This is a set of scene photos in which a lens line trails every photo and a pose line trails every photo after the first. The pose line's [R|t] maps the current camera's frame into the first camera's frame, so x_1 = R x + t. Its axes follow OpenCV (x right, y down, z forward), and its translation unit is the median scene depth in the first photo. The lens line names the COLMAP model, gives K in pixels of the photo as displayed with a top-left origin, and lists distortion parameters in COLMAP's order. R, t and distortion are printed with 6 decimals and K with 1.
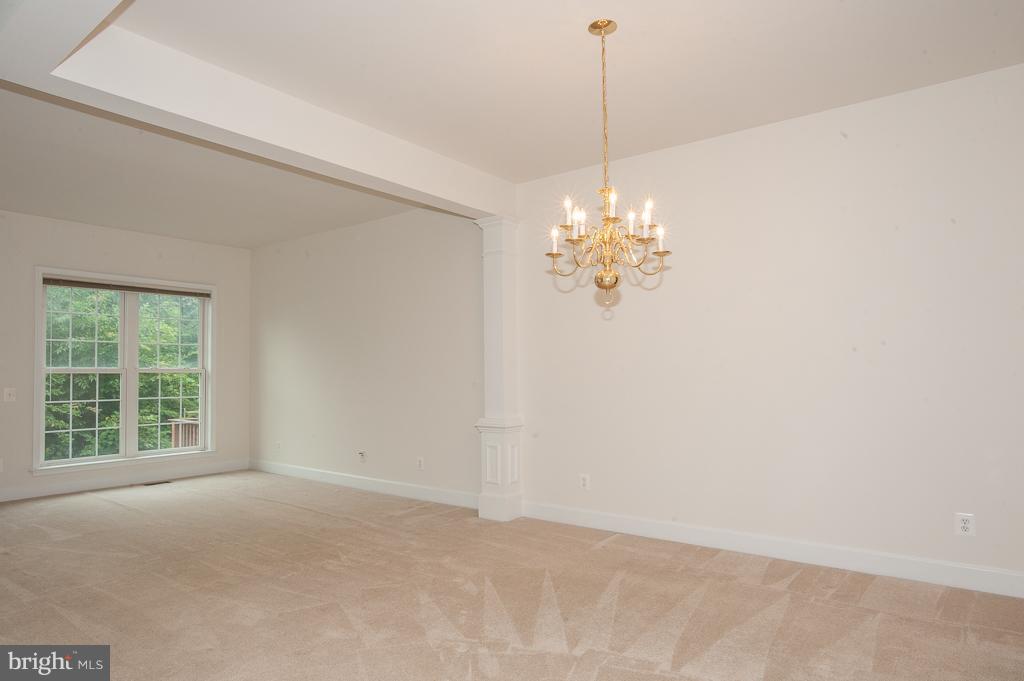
lens RADIAL K [[599.0, 0, 509.8], [0, 599.0, 346.2], [0, 0, 1]] dist [-0.010051, 0.002232]
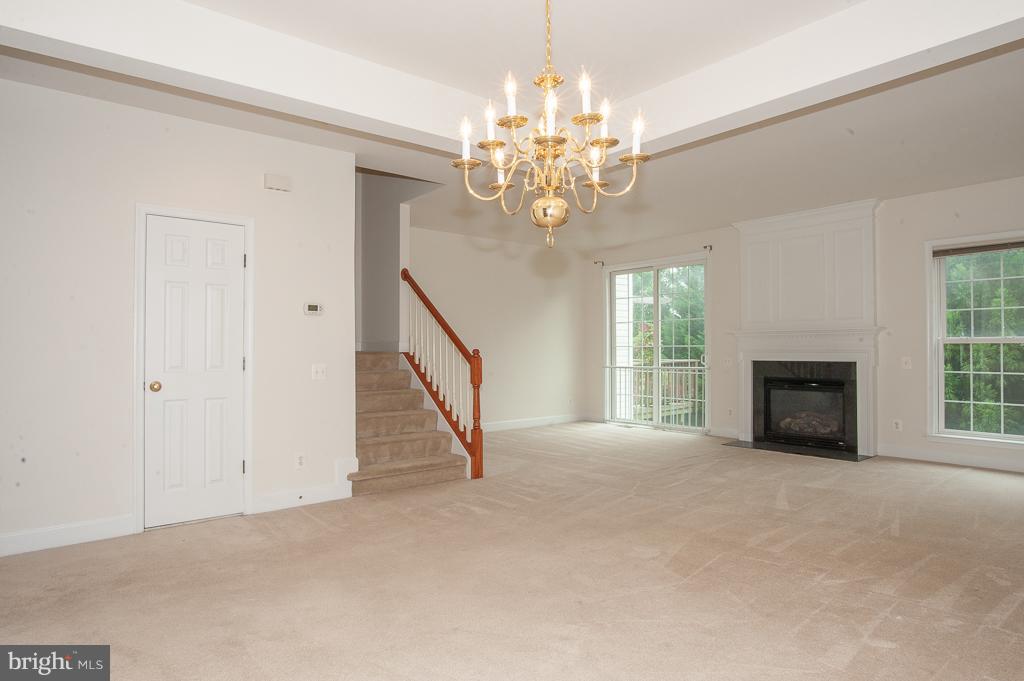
lens RADIAL K [[606.9, 0, 514.1], [0, 606.9, 346.8], [0, 0, 1]] dist [-0.028769, 0.001748]
pose [[-0.242990, 0.006069, -0.970010, 0.381279], [0.049538, 0.998753, -0.006161, 0.020599], [0.968763, -0.049549, -0.242987, 0.519745]]
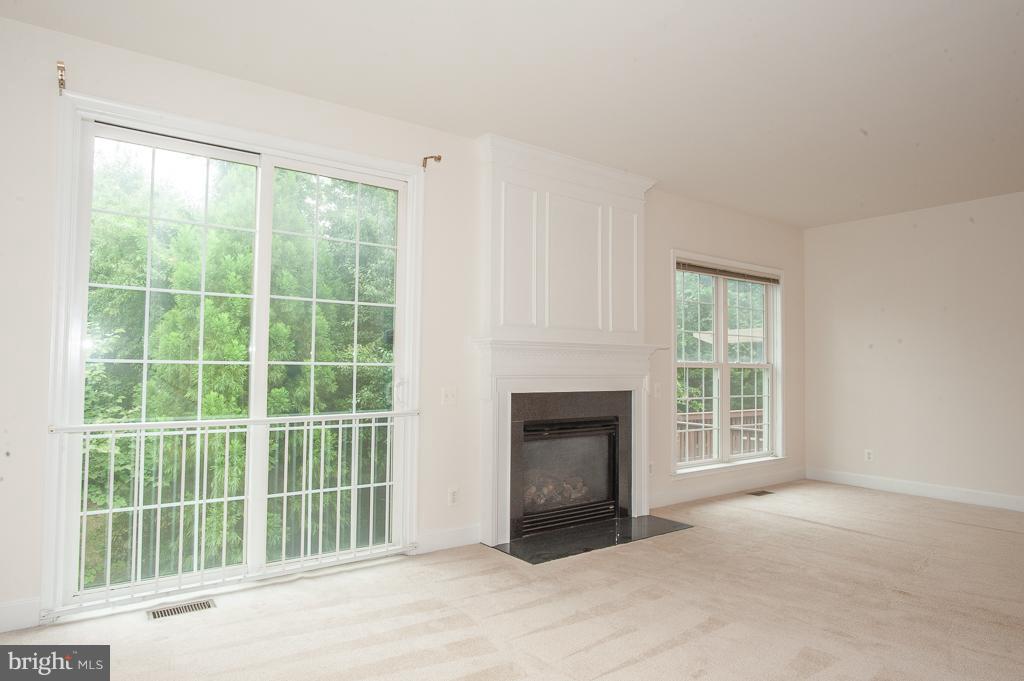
lens RADIAL K [[599.0, 0, 509.8], [0, 599.0, 346.2], [0, 0, 1]] dist [-0.010051, 0.002232]
pose [[0.950708, -0.002365, -0.310078, -0.716584], [0.002905, 0.999995, 0.001279, 0.011623], [0.310073, -0.002117, 0.950710, 0.051251]]
